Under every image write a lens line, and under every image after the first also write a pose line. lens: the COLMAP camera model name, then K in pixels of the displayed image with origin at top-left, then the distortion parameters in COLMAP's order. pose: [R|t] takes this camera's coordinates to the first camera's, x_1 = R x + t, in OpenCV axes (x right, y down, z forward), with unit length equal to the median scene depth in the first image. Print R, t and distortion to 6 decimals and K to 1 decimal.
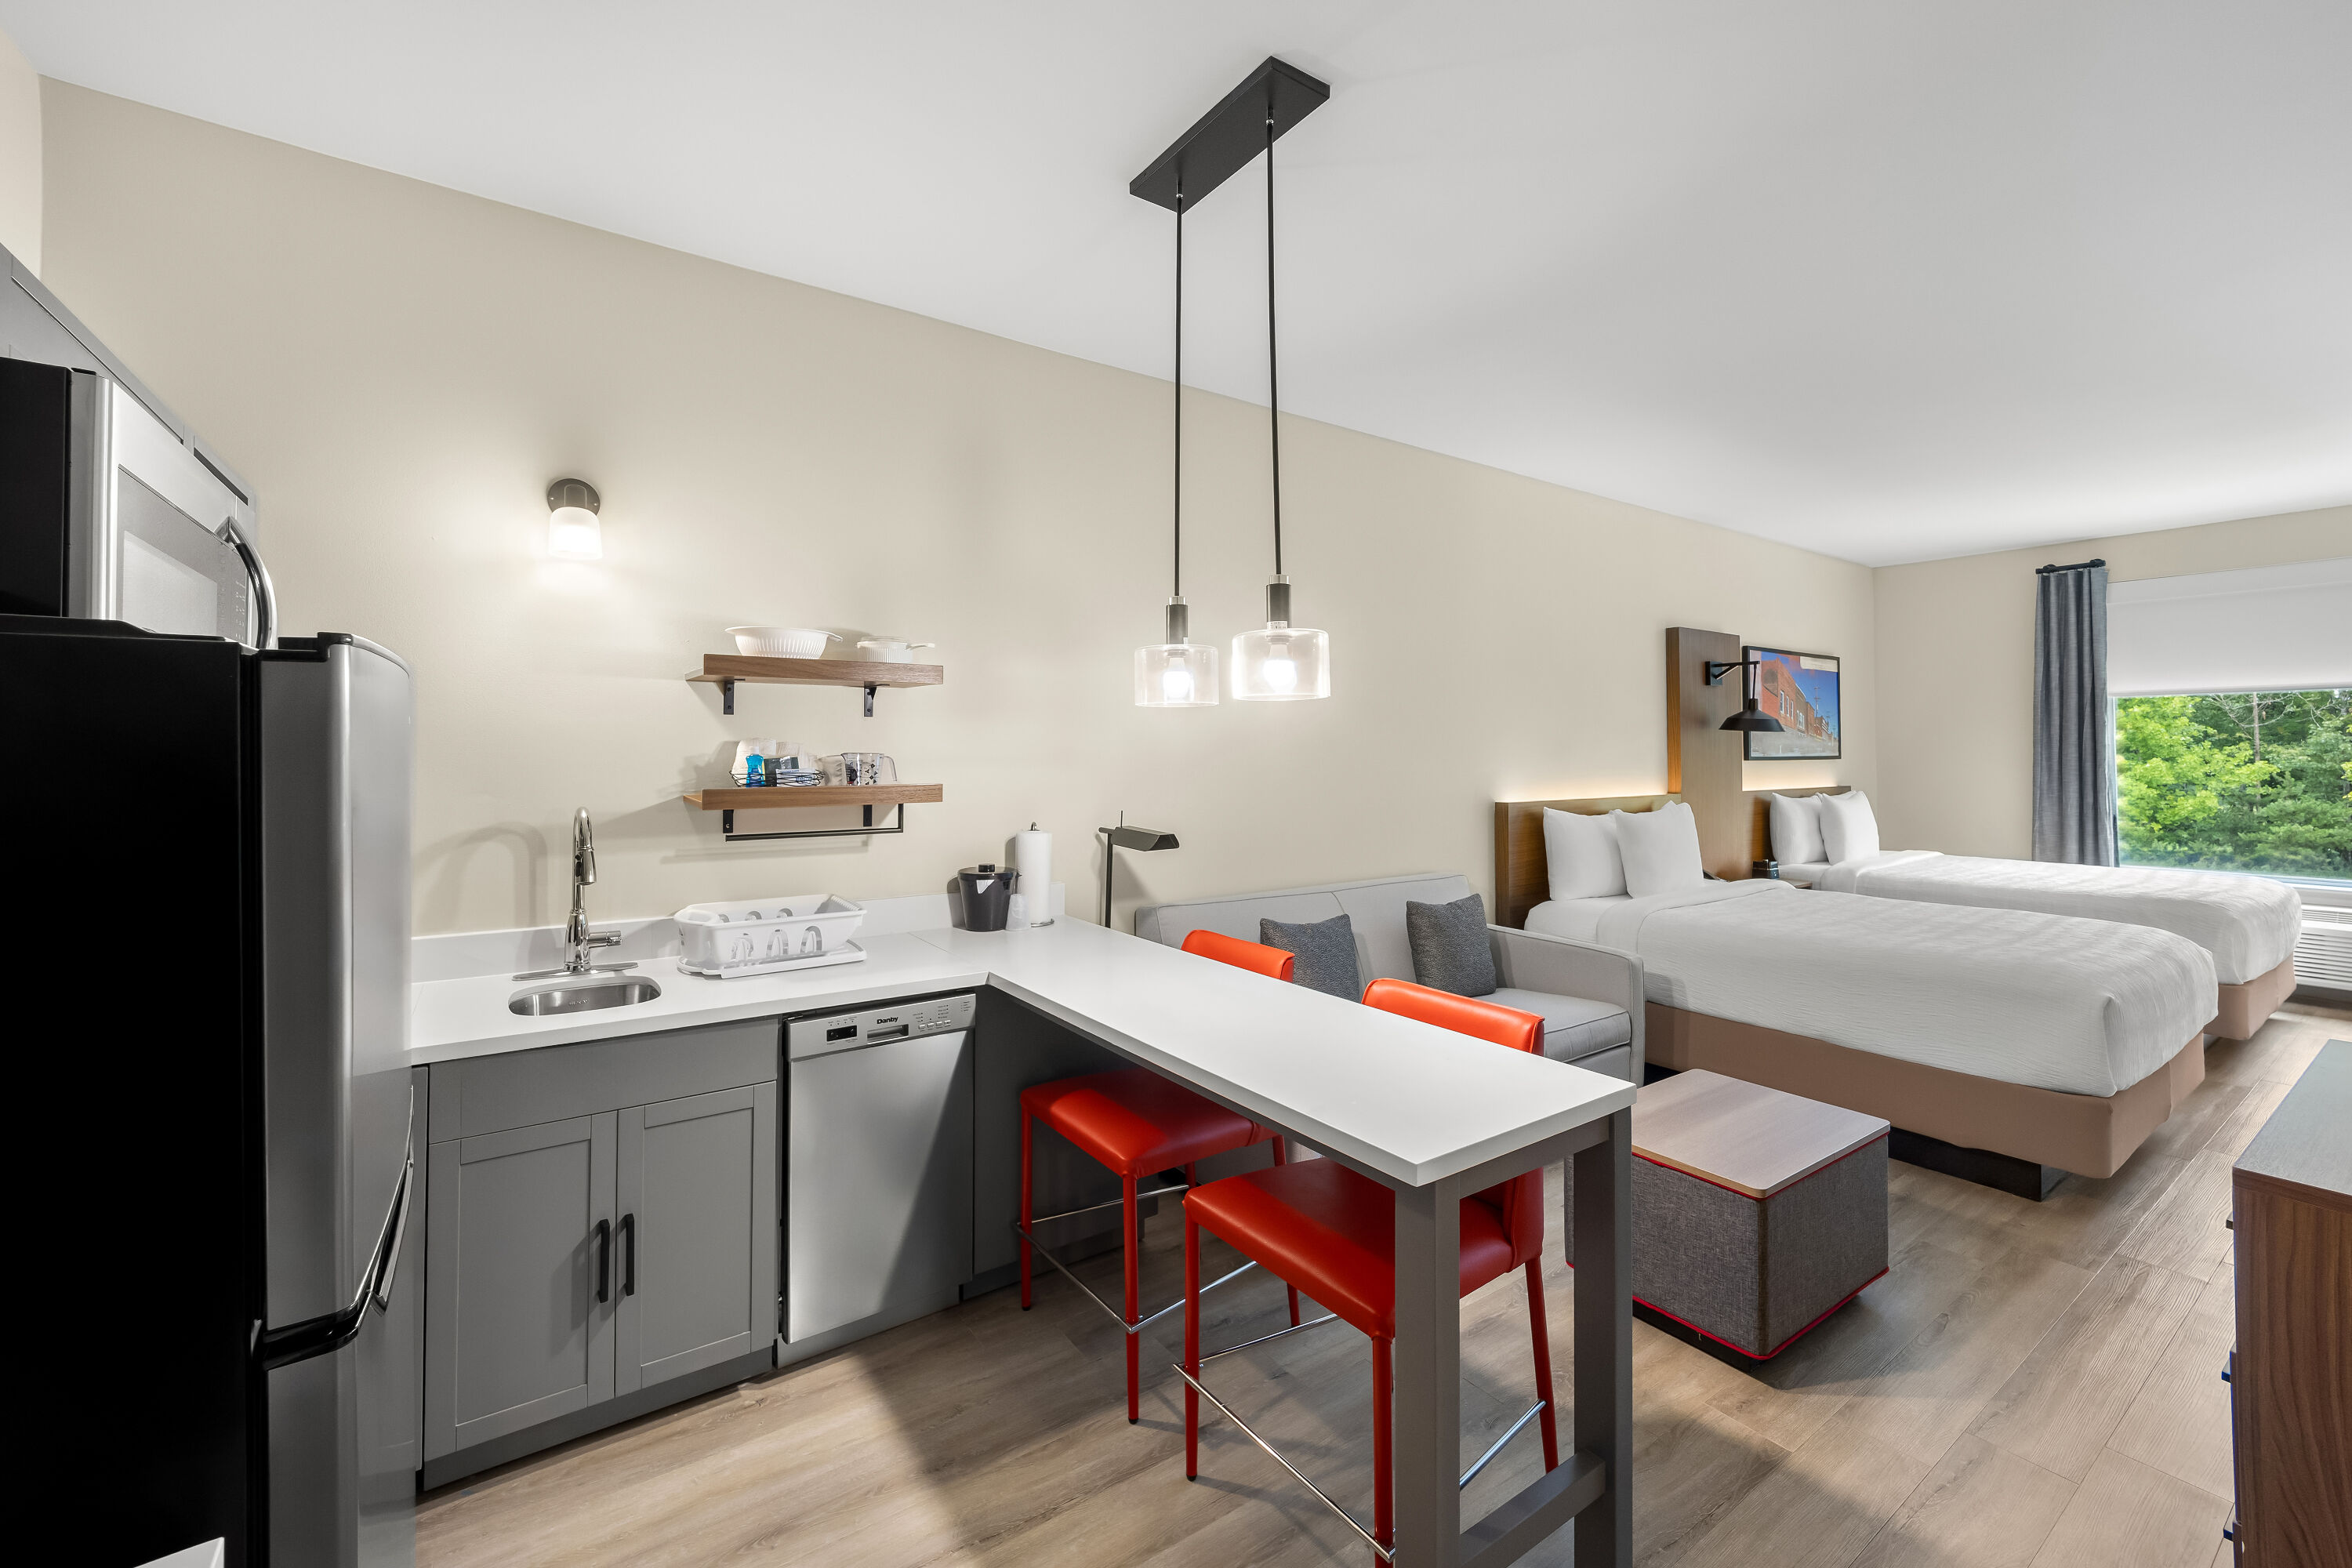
lens RADIAL K [[956.3, 0, 1120.0], [0, 956.3, 809.3], [0, 0, 1]] dist [-0.000625, -0.000070]
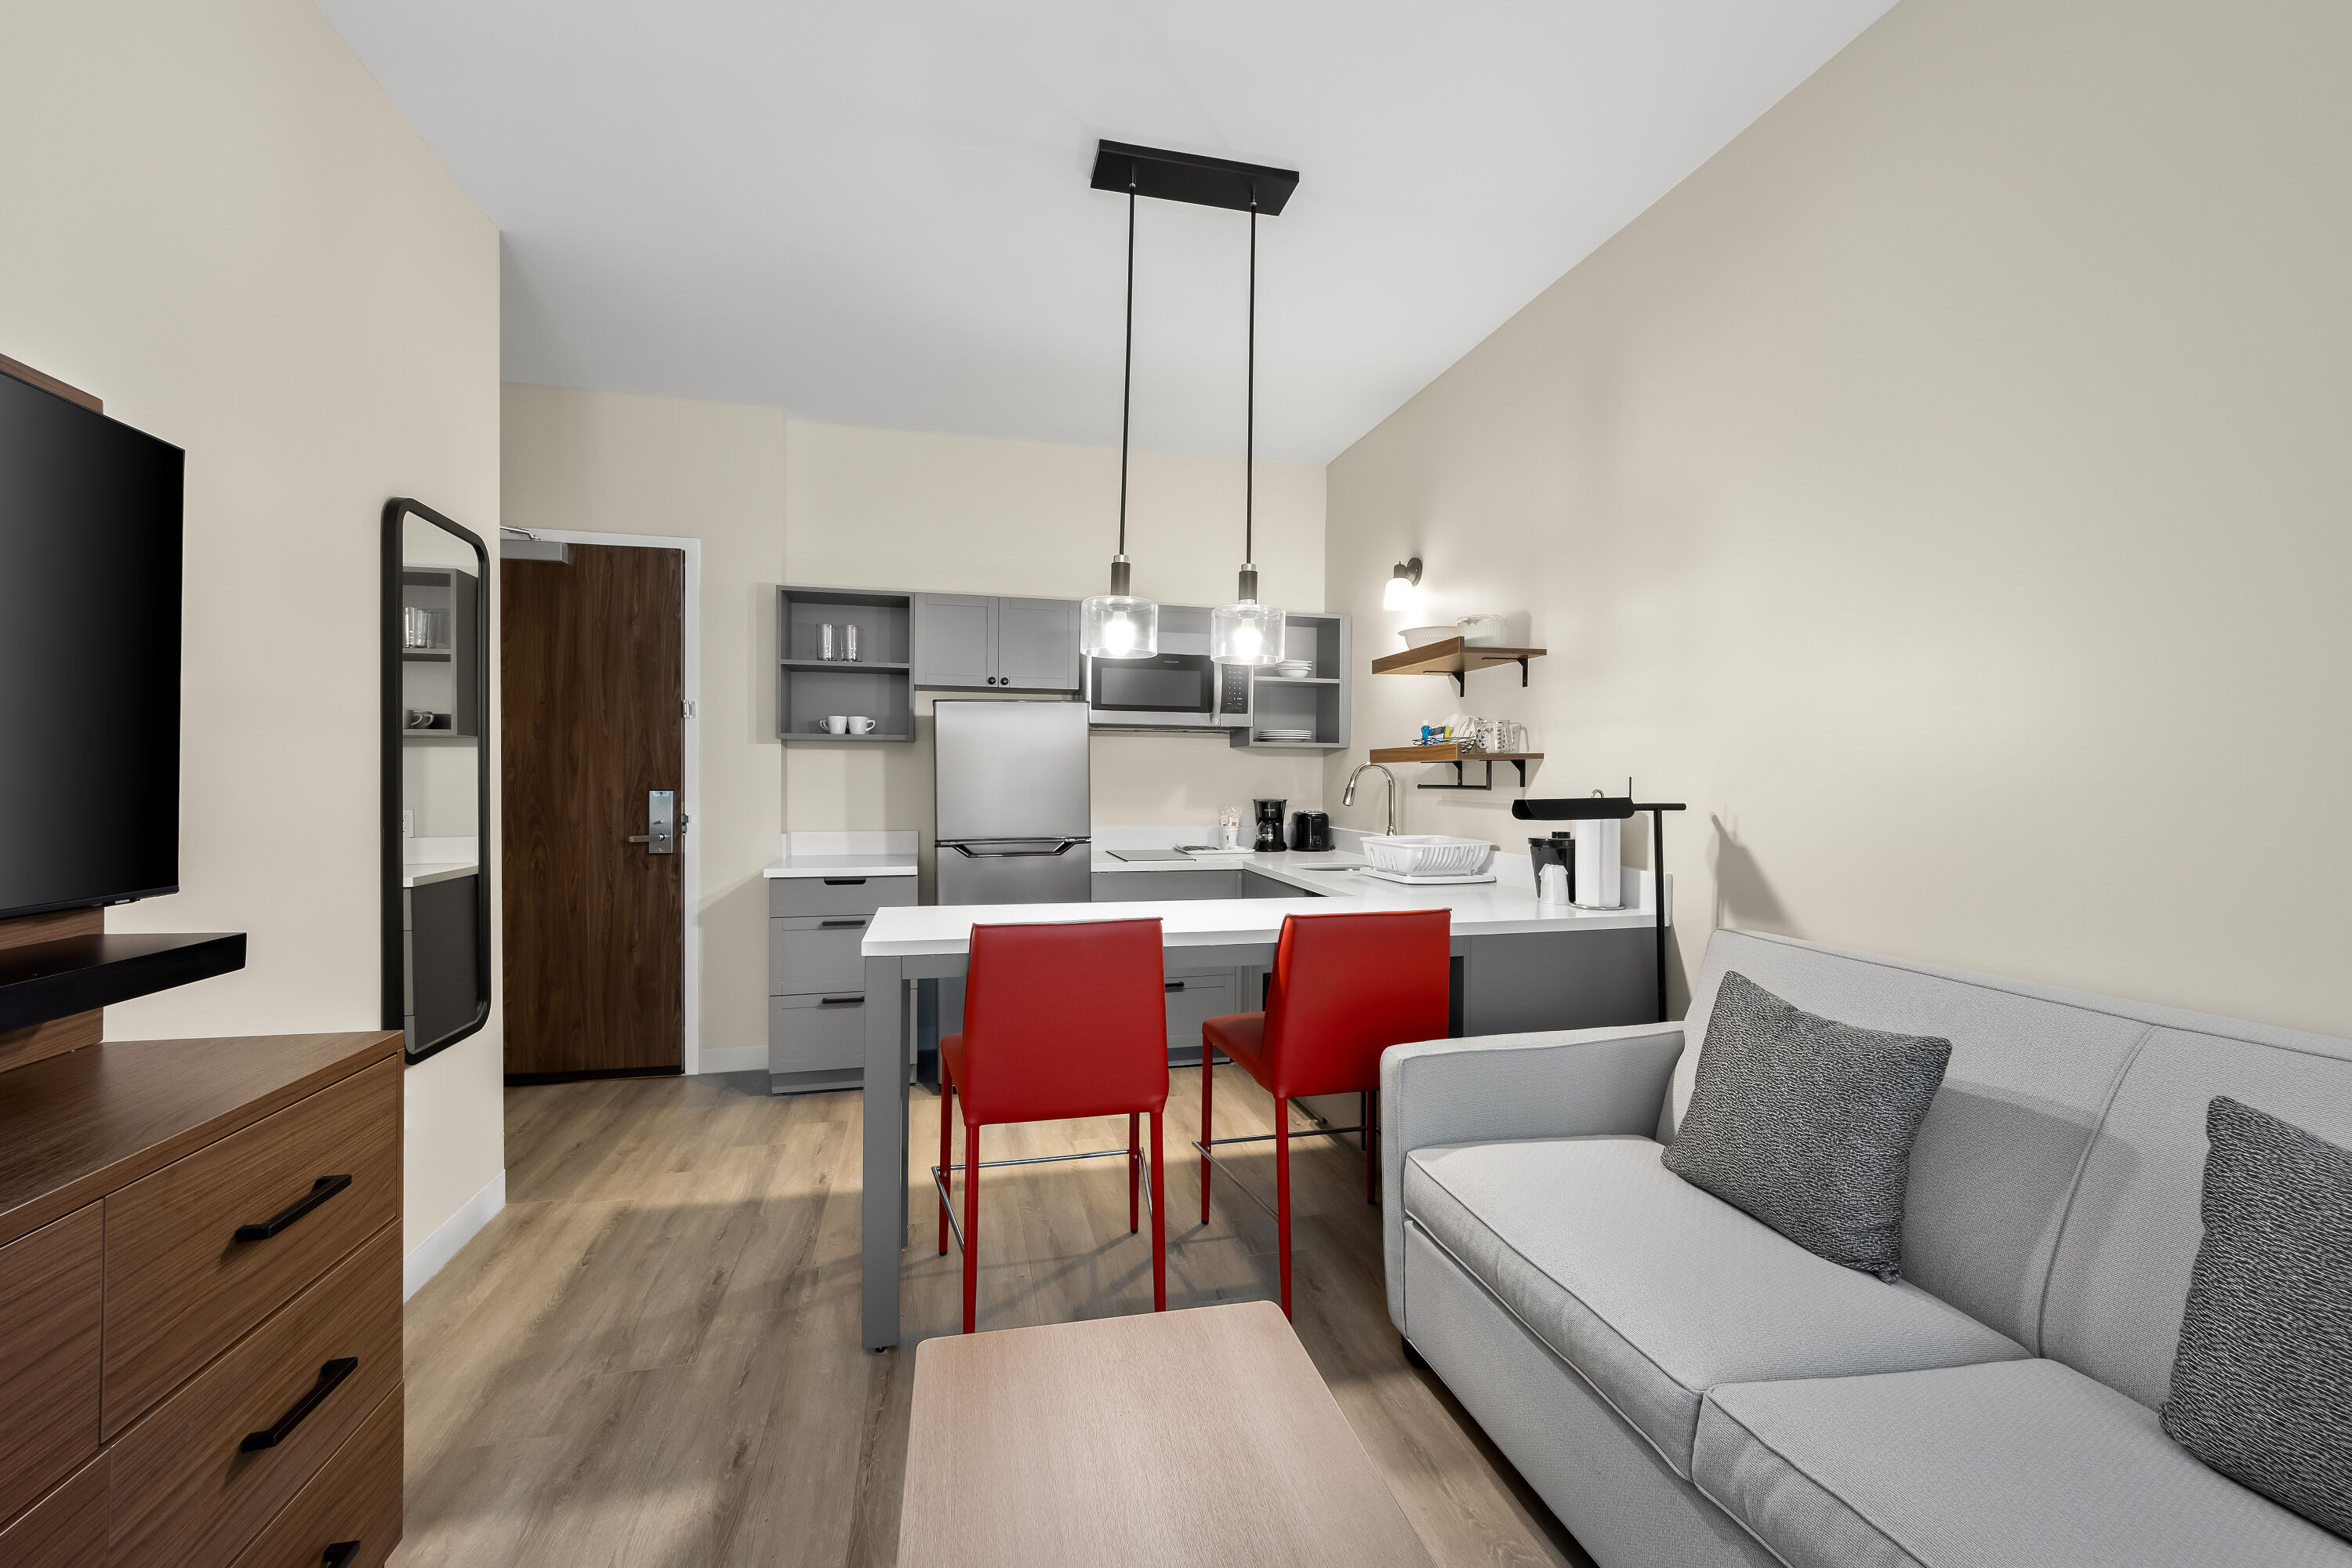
lens RADIAL K [[977.0, 0, 1180.7], [0, 977.0, 790.0], [0, 0, 1]] dist [-0.000973, -0.000339]
pose [[-0.356871, 0.005756, -0.934136, 1.068099], [-0.066882, 0.997257, 0.031696, 0.014590], [0.931756, 0.073789, -0.355508, 1.201763]]
